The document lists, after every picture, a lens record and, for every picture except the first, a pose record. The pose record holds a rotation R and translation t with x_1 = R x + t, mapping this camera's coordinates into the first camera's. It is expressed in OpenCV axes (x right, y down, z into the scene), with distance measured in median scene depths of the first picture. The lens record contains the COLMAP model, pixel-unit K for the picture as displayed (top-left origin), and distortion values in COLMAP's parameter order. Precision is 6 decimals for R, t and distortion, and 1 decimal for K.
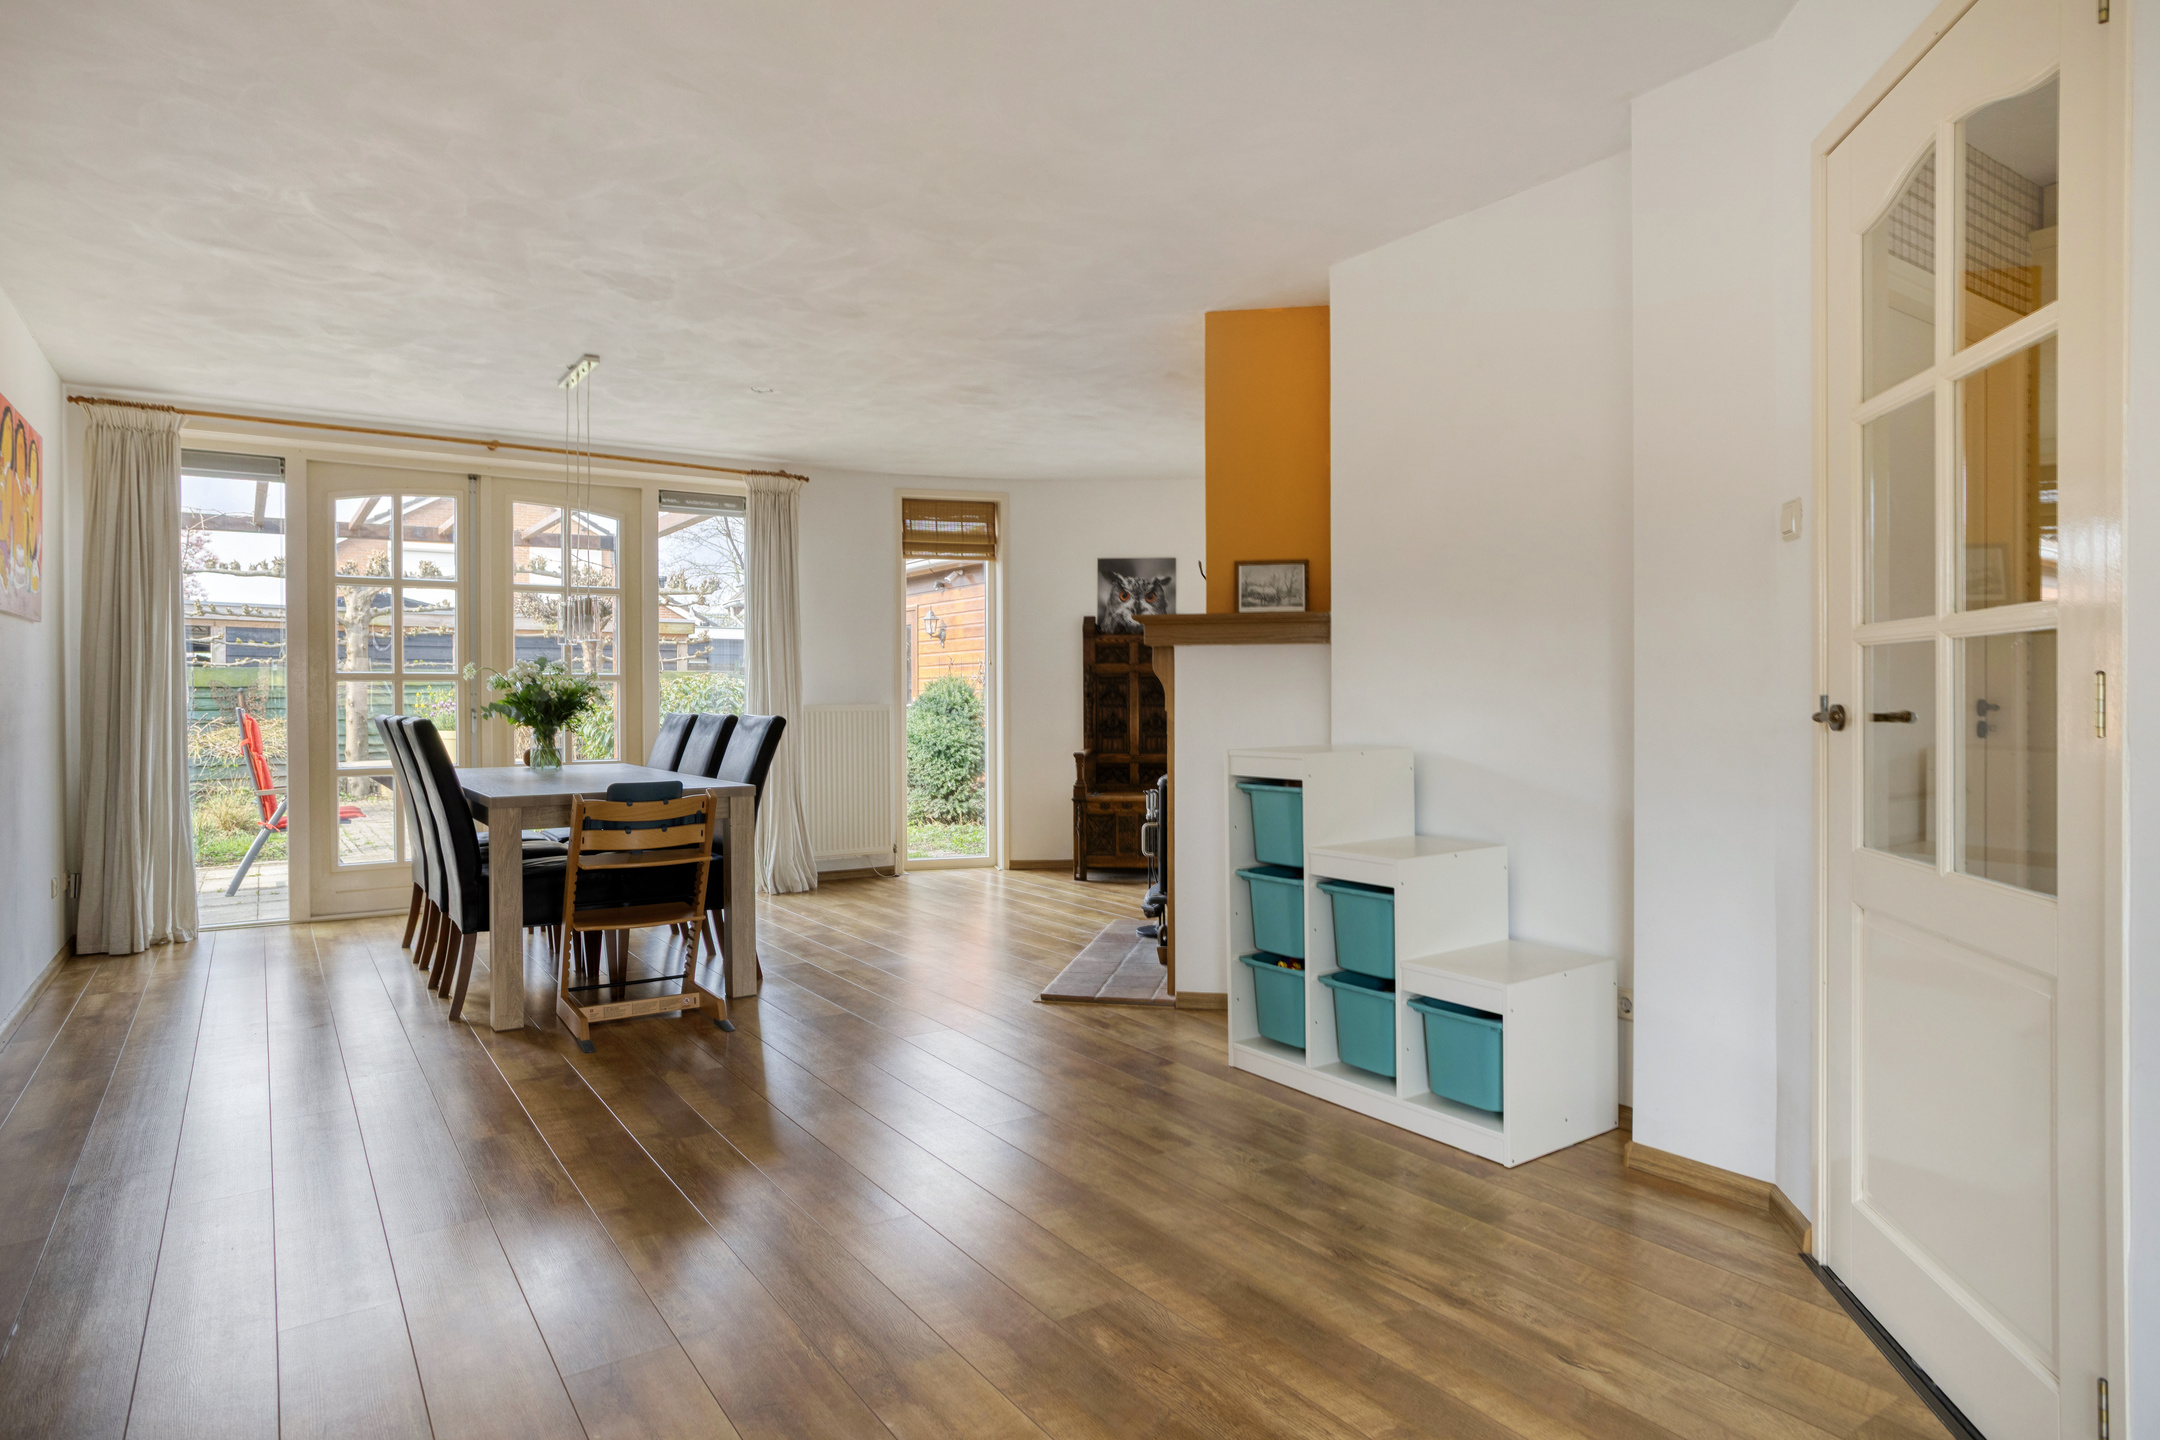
lens RADIAL K [[1236.2, 0, 1081.3], [0, 1236.2, 685.6], [0, 0, 1]] dist [-0.043500, 0.037307]
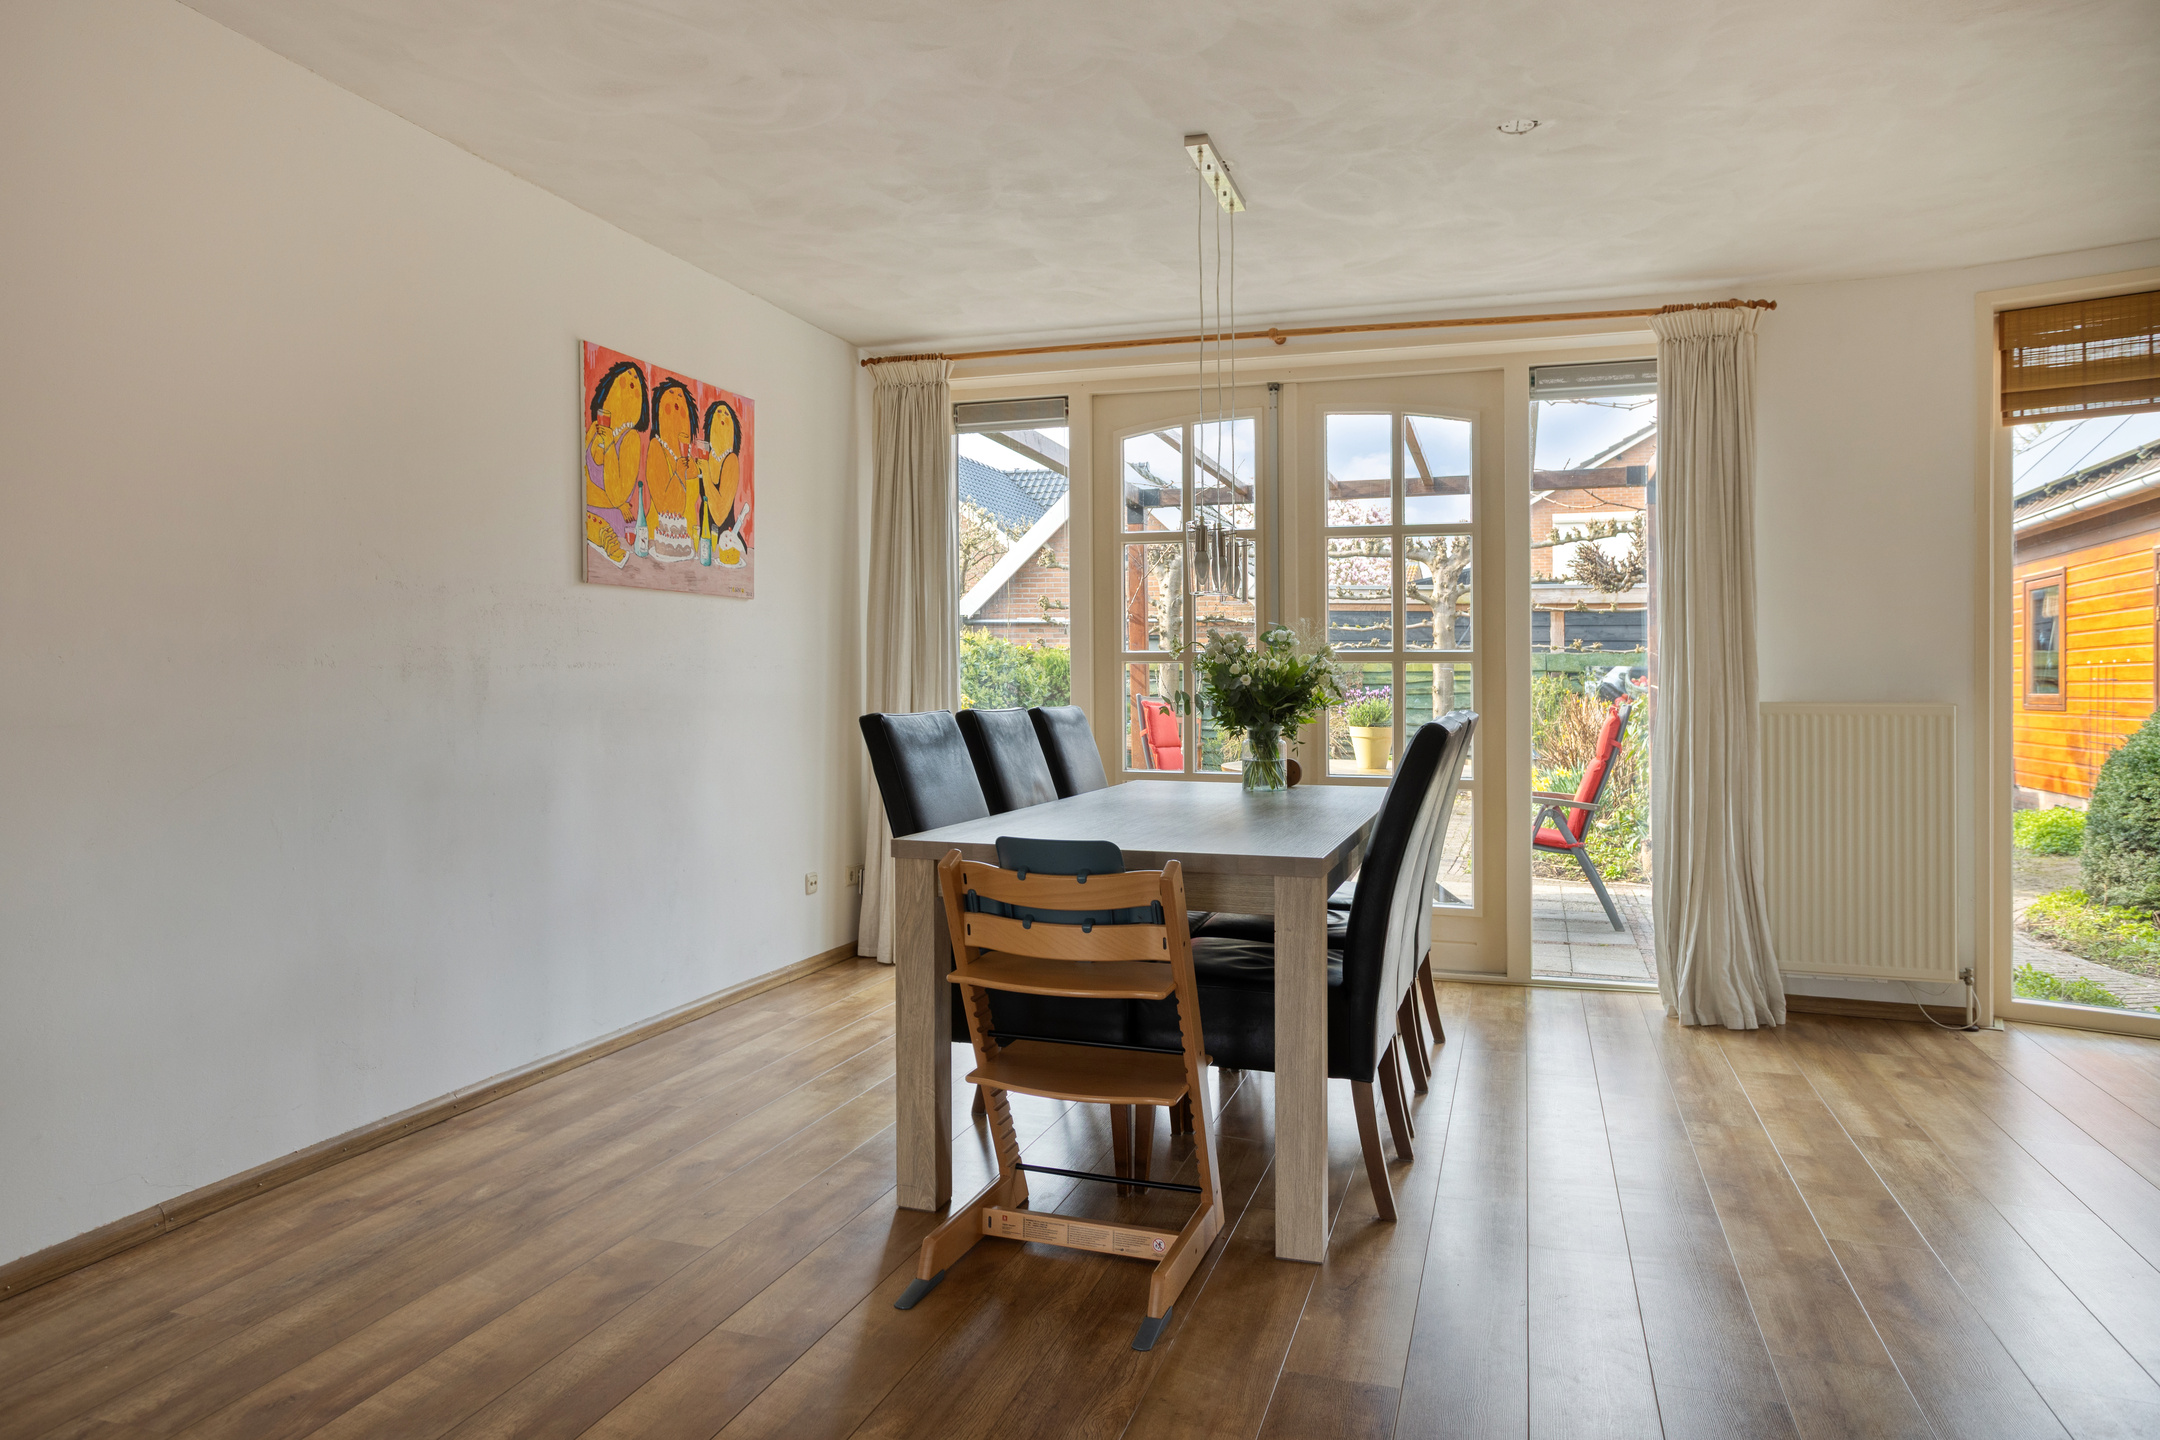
lens RADIAL K [[1366.9, 0, 1086.4], [0, 1366.9, 681.5], [0, 0, 1]] dist [-0.030222, 0.034236]
pose [[0.615385, 0.004455, -0.788214, 0.089214], [0.000585, 0.999981, 0.006108, 0.002947], [0.788227, -0.004220, 0.615371, 0.420182]]
